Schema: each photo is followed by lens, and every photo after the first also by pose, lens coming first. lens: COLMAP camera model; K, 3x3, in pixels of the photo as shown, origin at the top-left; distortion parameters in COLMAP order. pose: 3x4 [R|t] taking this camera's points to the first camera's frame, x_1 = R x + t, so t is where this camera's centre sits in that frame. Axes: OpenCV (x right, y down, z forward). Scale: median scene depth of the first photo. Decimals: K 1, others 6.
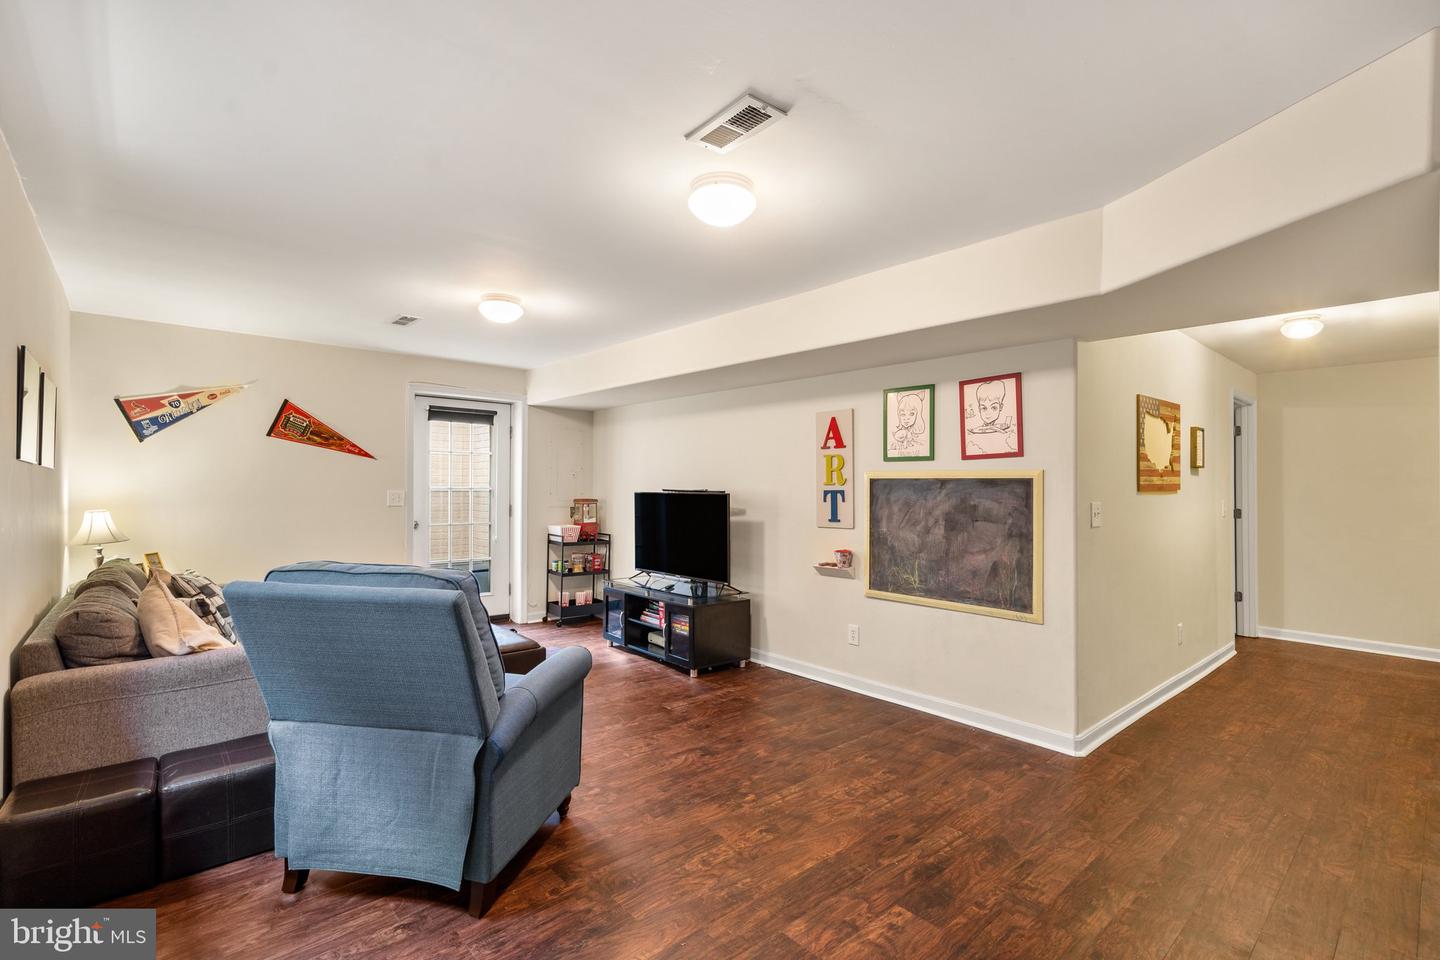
lens RADIAL K [[659.4, 0, 713.5], [0, 659.4, 481.7], [0, 0, 1]] dist [-0.003630, 0.000166]
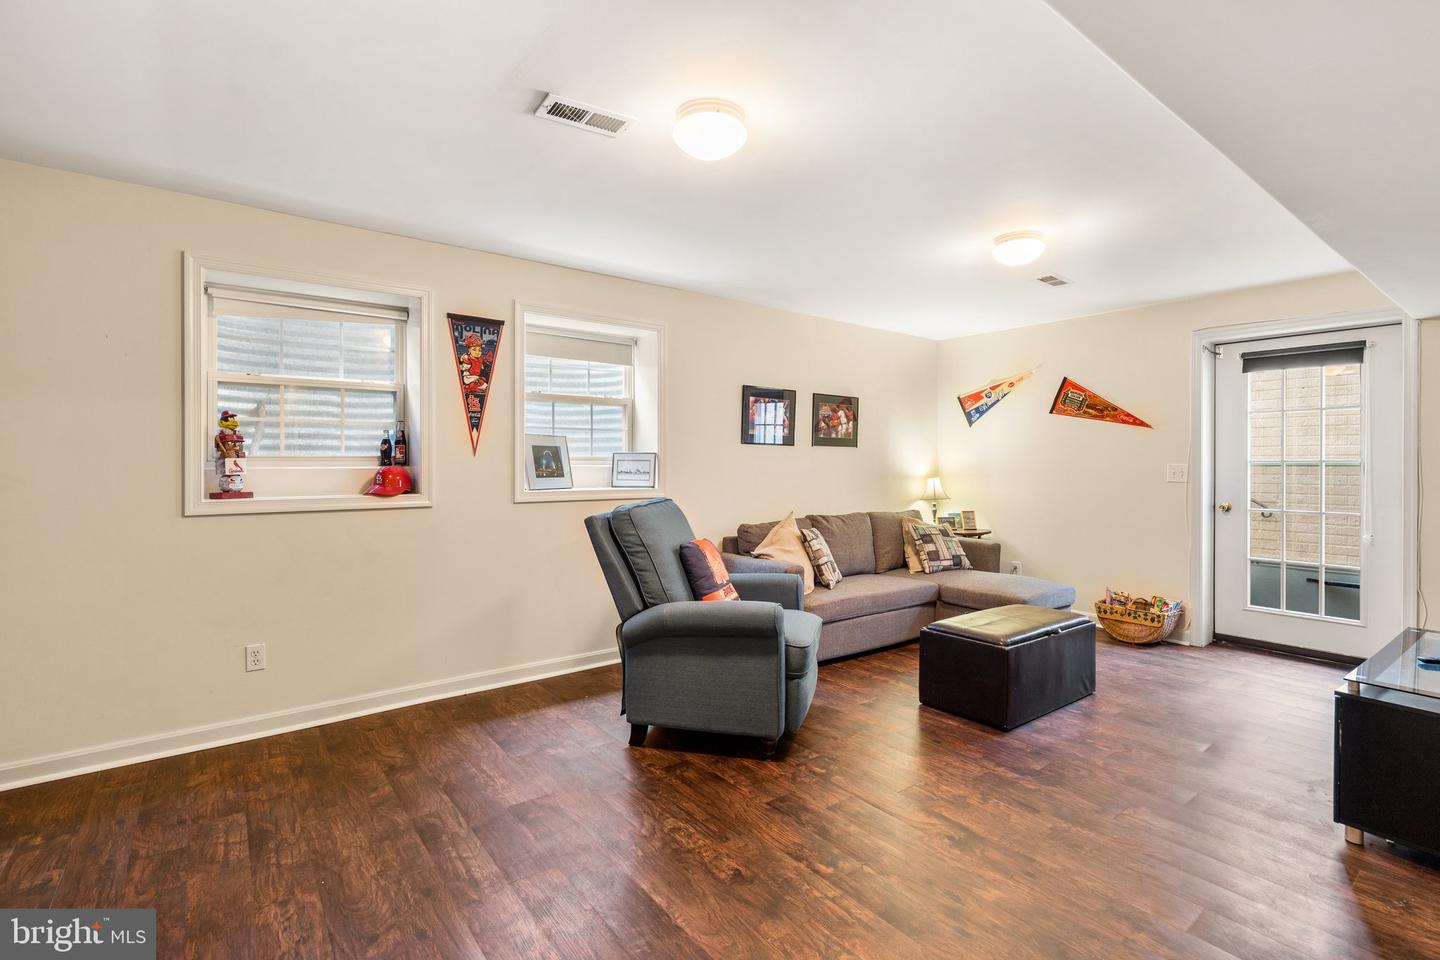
lens RADIAL K [[659.4, 0, 716.0], [0, 659.4, 472.6], [0, 0, 1]] dist [-0.003630, 0.000166]
pose [[-0.063445, 0.010460, -0.997931, 0.494689], [0.008159, 0.999917, 0.009962, 0.014503], [0.997952, -0.007510, -0.063525, 0.573425]]
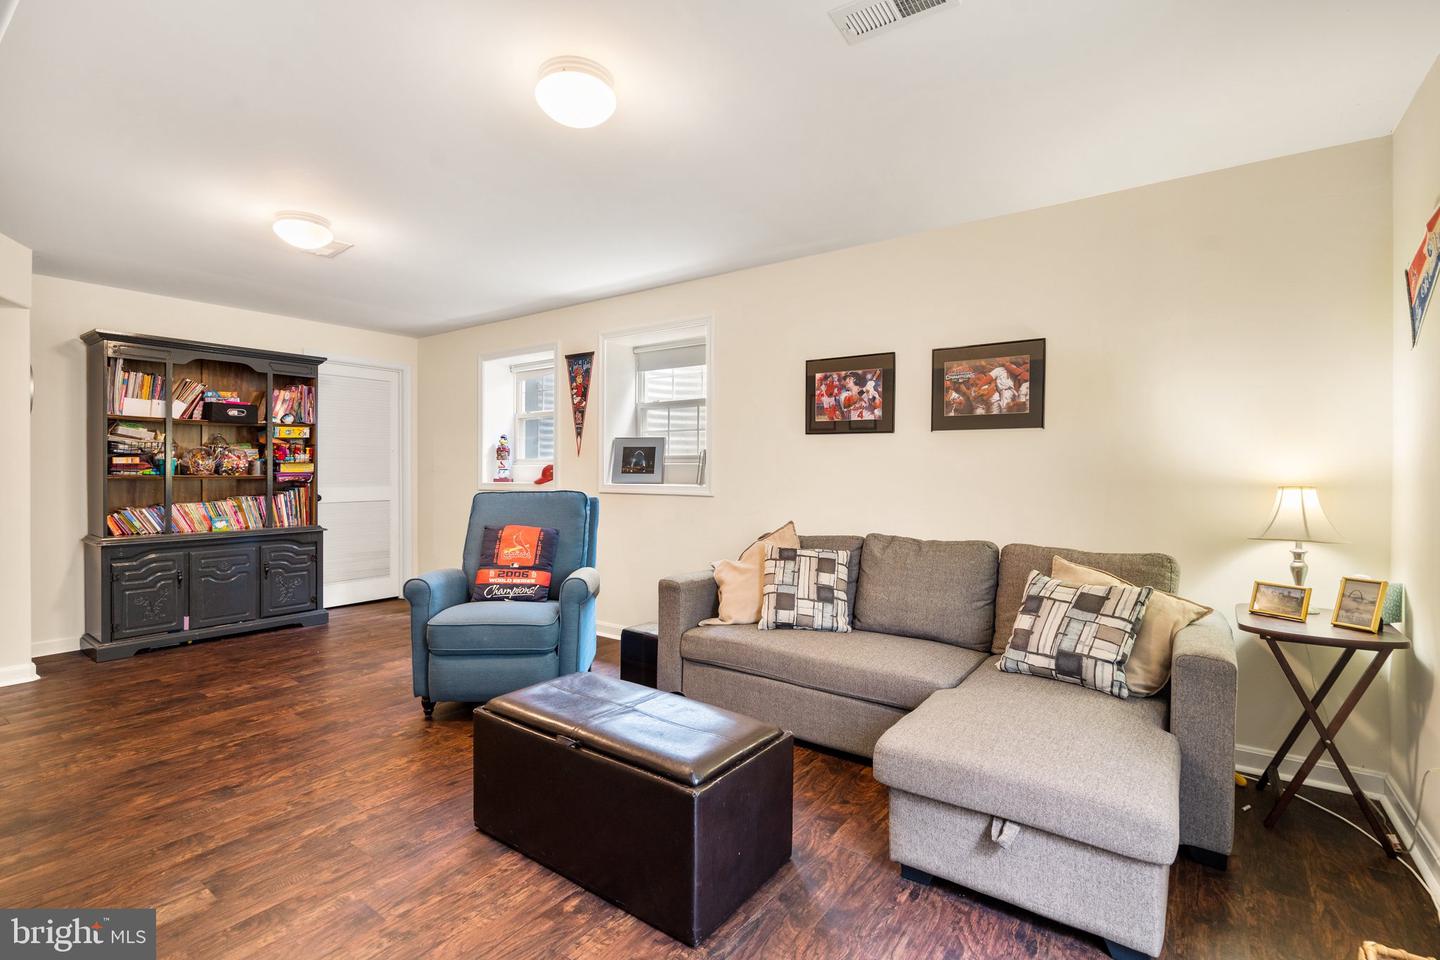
lens RADIAL K [[659.4, 0, 730.8], [0, 659.4, 476.7], [0, 0, 1]] dist [-0.003630, 0.000166]
pose [[-0.971310, -0.008268, -0.237673, -0.278840], [-0.006919, 0.999955, -0.006507, 0.039314], [0.237716, -0.004676, -0.971323, 1.350226]]
